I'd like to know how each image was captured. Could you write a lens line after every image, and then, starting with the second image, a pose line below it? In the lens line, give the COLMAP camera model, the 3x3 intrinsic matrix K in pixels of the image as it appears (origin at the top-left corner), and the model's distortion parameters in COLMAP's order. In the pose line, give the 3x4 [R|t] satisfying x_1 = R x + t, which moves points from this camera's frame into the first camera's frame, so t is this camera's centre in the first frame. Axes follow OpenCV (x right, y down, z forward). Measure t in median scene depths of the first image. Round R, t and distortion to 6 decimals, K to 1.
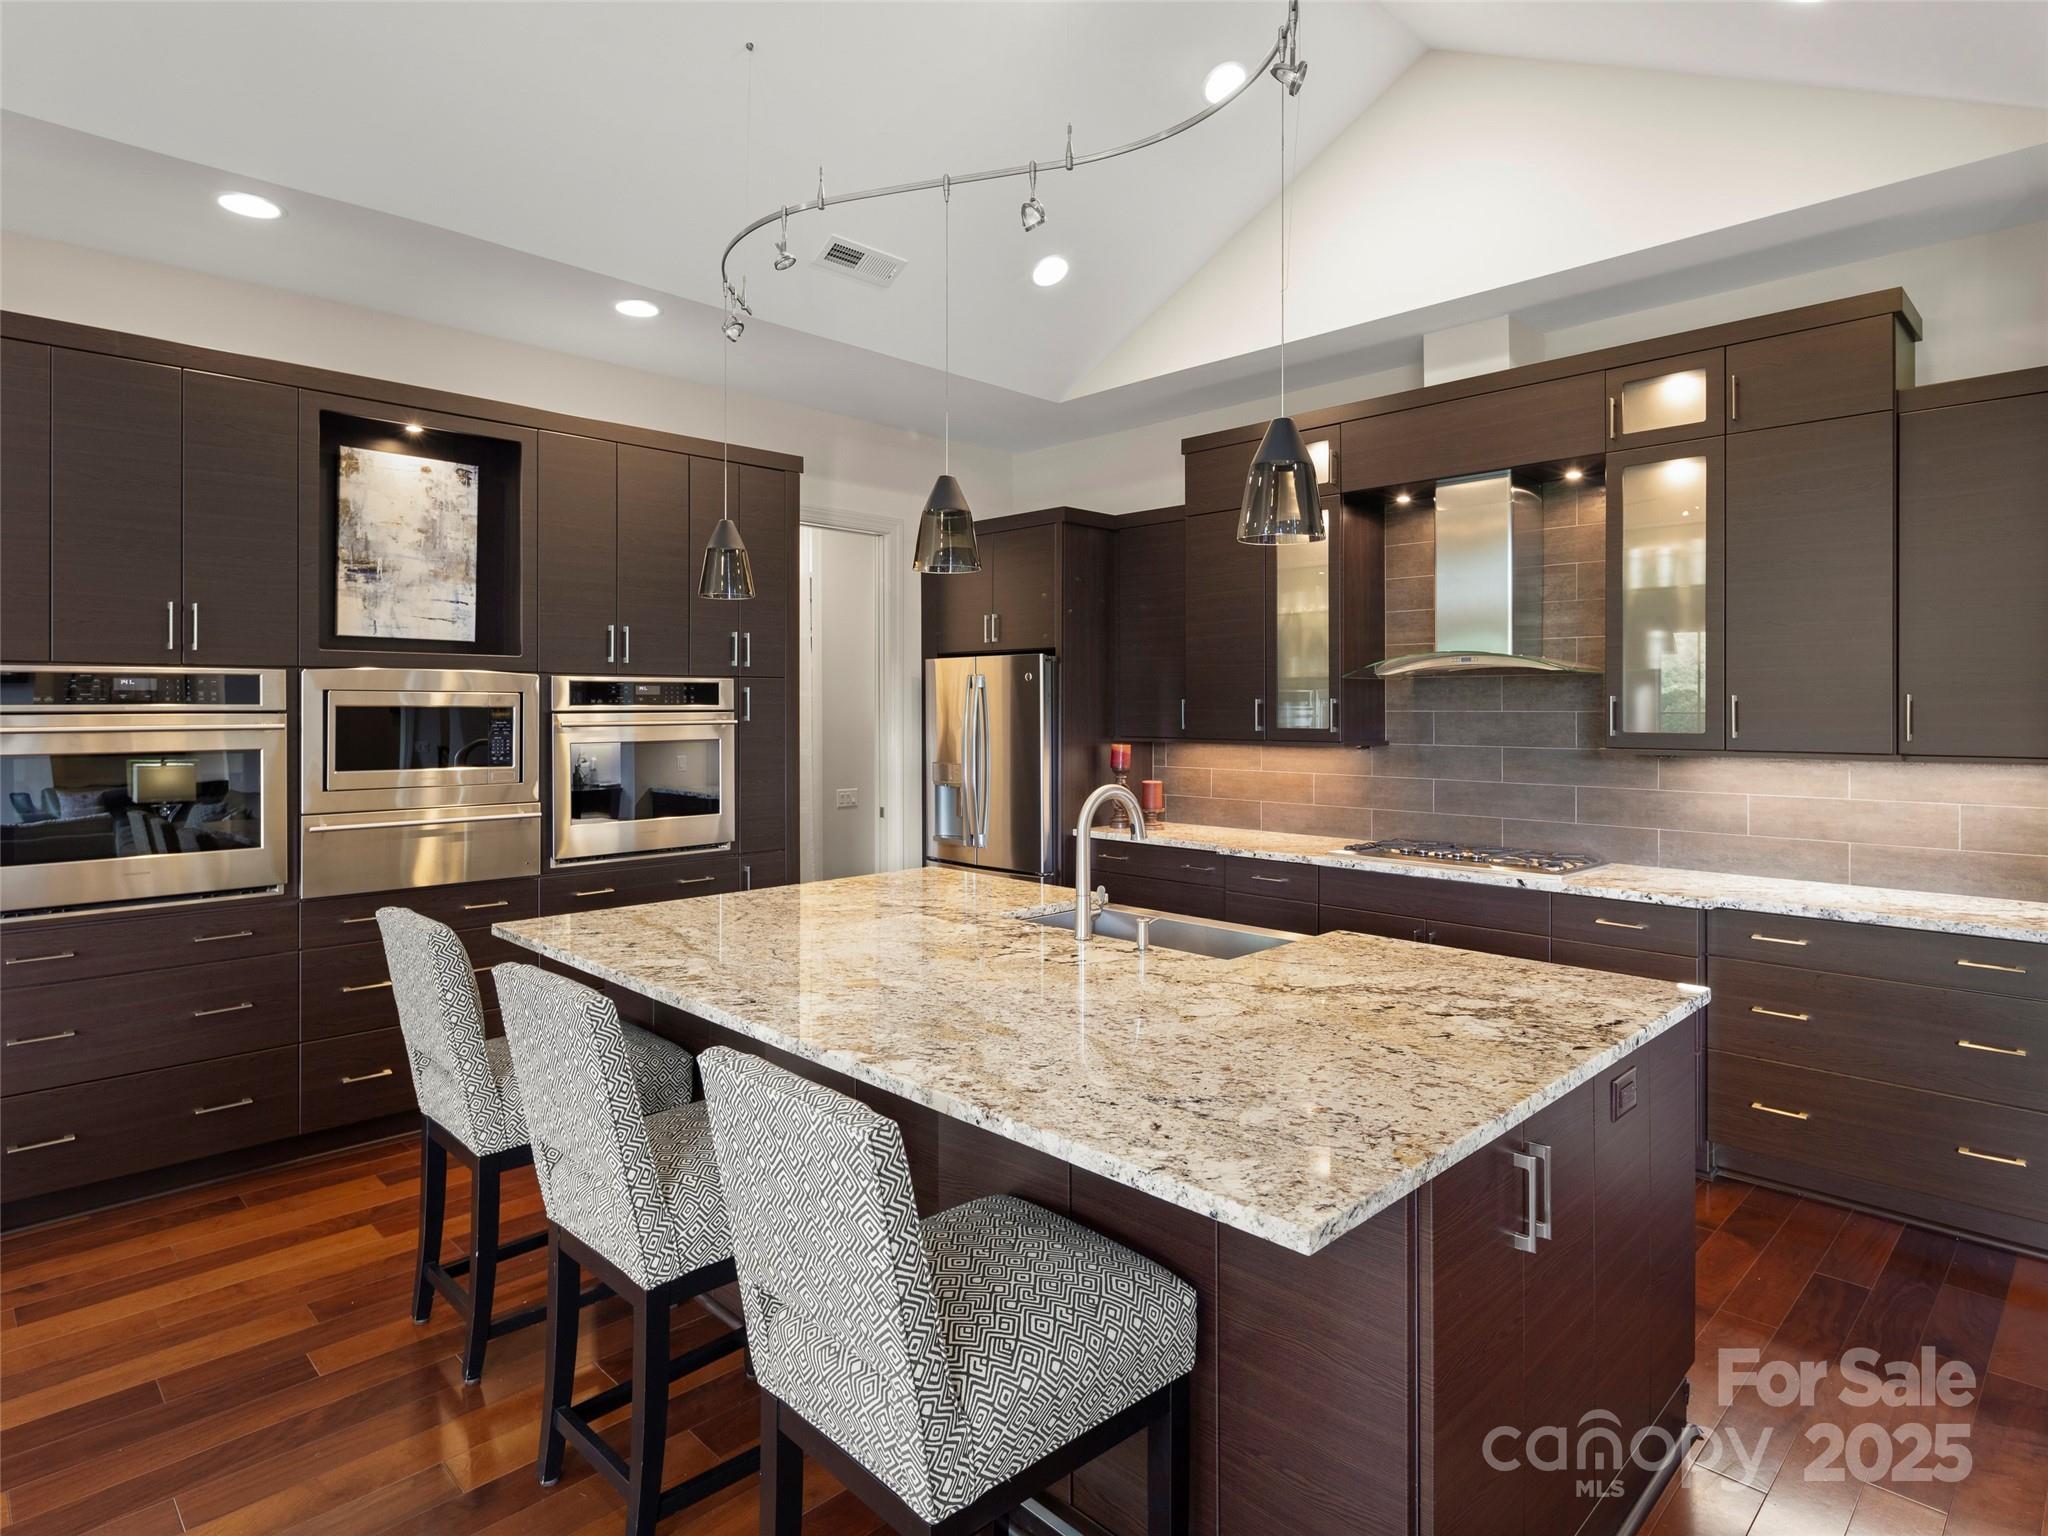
lens RADIAL K [[1129.5, 0, 1023.5], [0, 1129.5, 708.5], [0, 0, 1]] dist [0.001444, -0.001648]
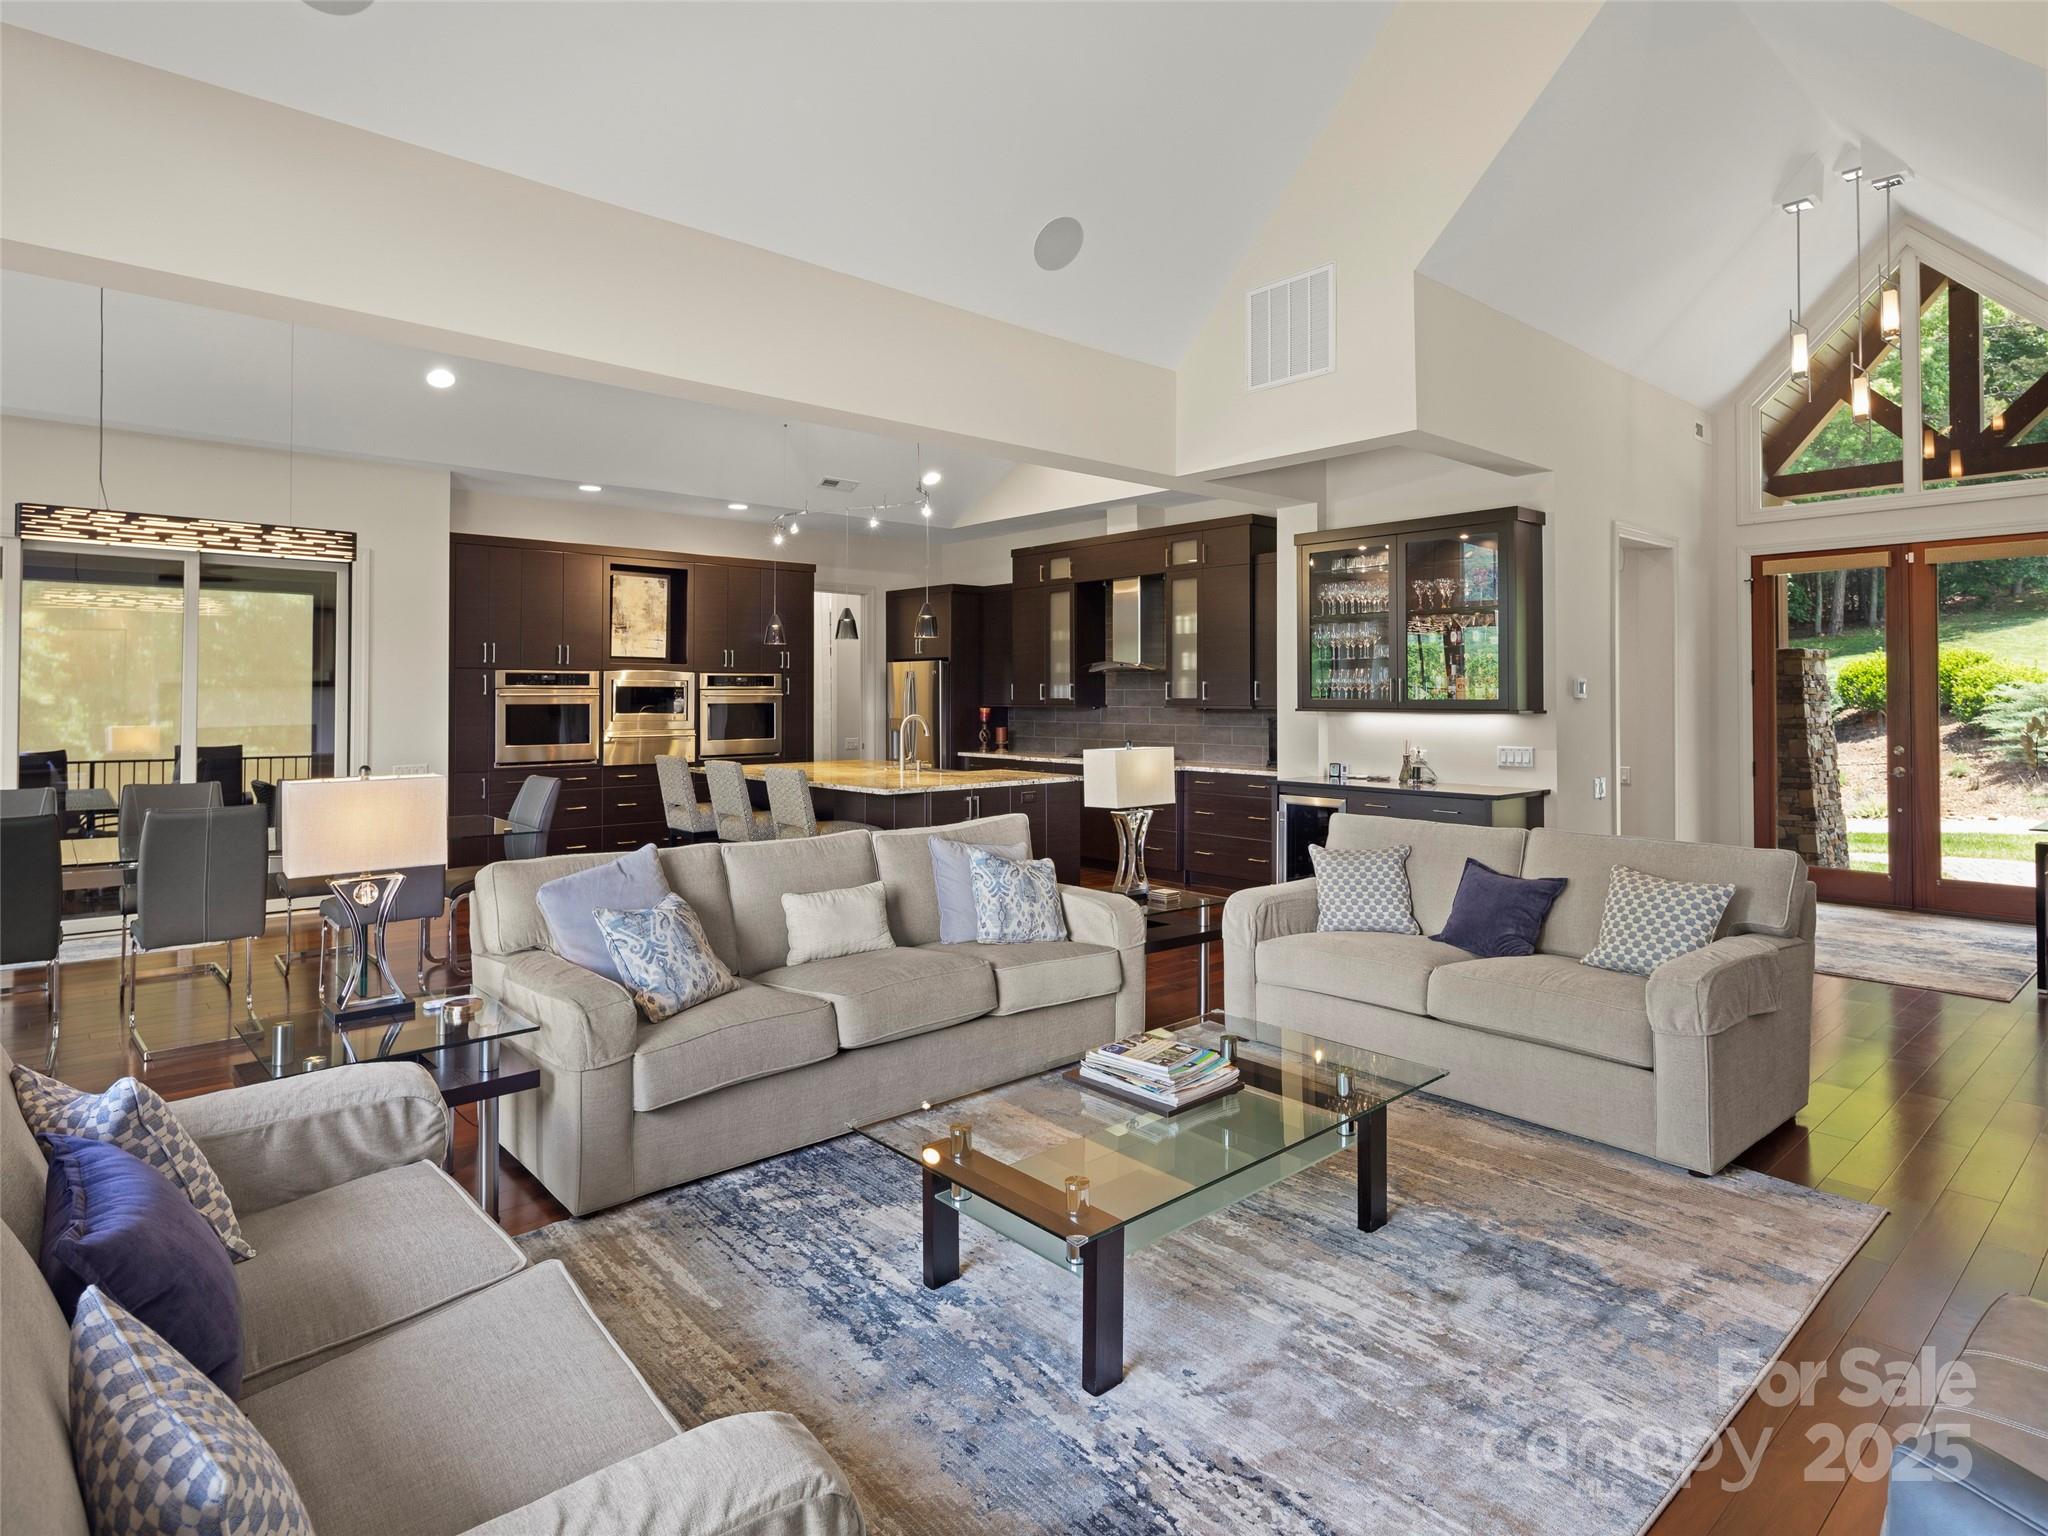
lens RADIAL K [[1133.2, 0, 1024.8], [0, 1133.2, 675.7], [0, 0, 1]] dist [-0.005859, -0.001072]
pose [[0.998371, 0.001768, -0.057019, 0.354484], [-0.002603, 0.999890, -0.014570, 0.007376], [0.056987, 0.014695, 0.998267, -1.205760]]
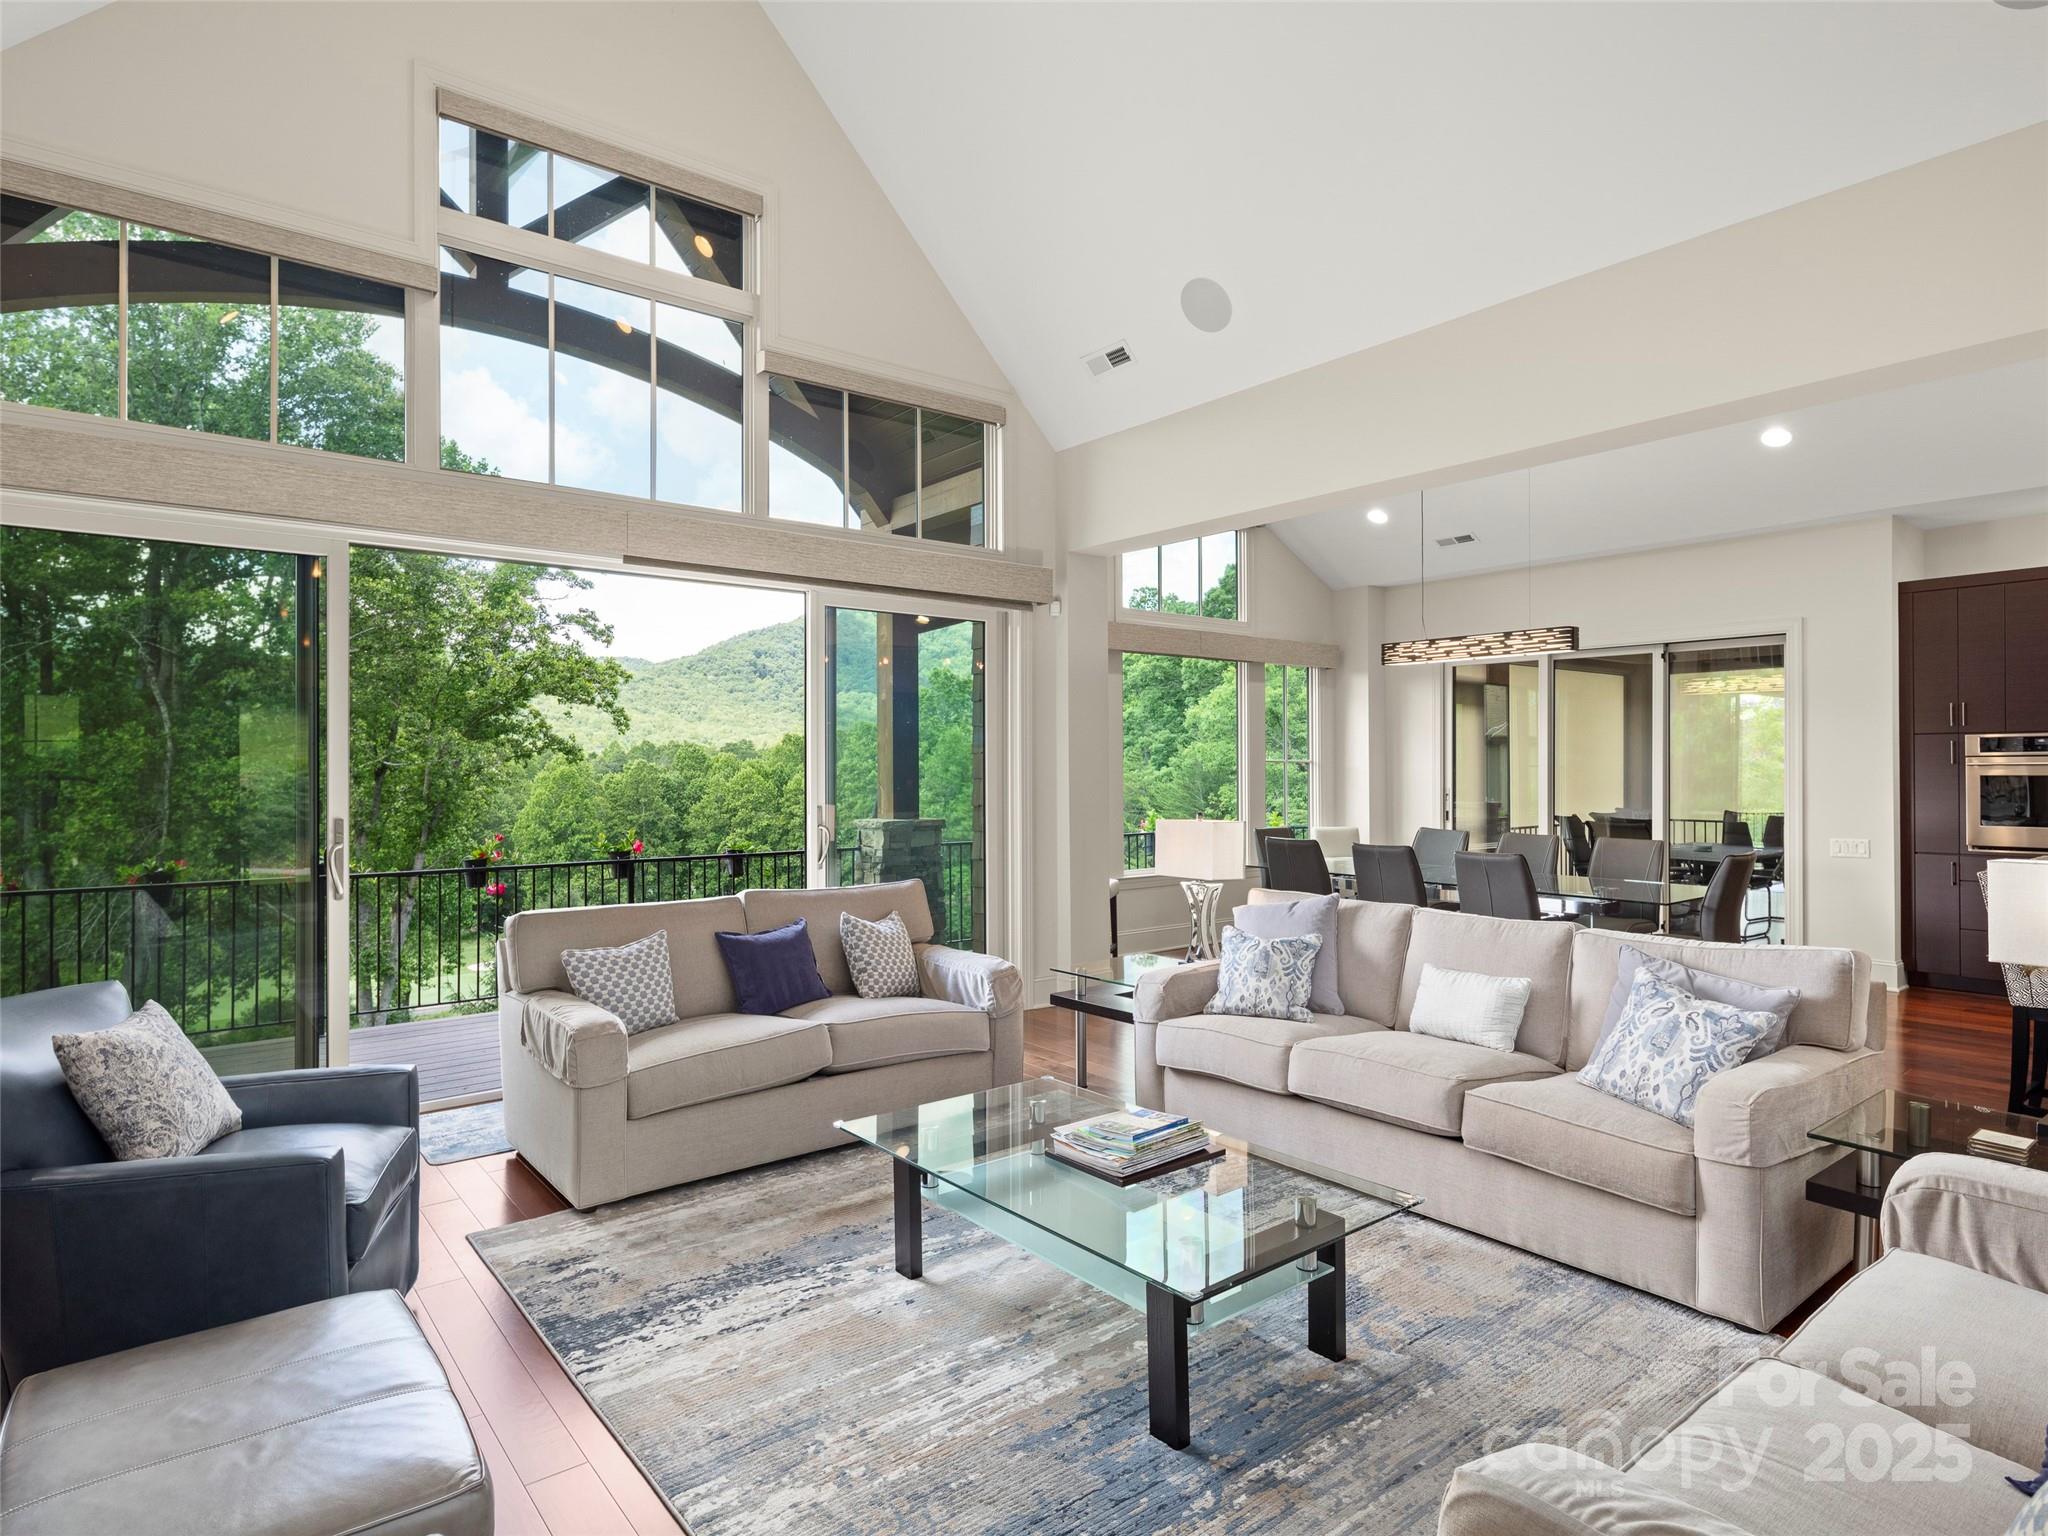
lens RADIAL K [[1121.4, 0, 1037.8], [0, 1121.4, 769.6], [0, 0, 1]] dist [0.002168, 0.000047]
pose [[-0.106818, 0.006303, -0.994259, 1.117333], [0.007194, 0.999959, 0.005566, 0.003449], [0.994253, -0.006558, -0.106859, -0.461553]]
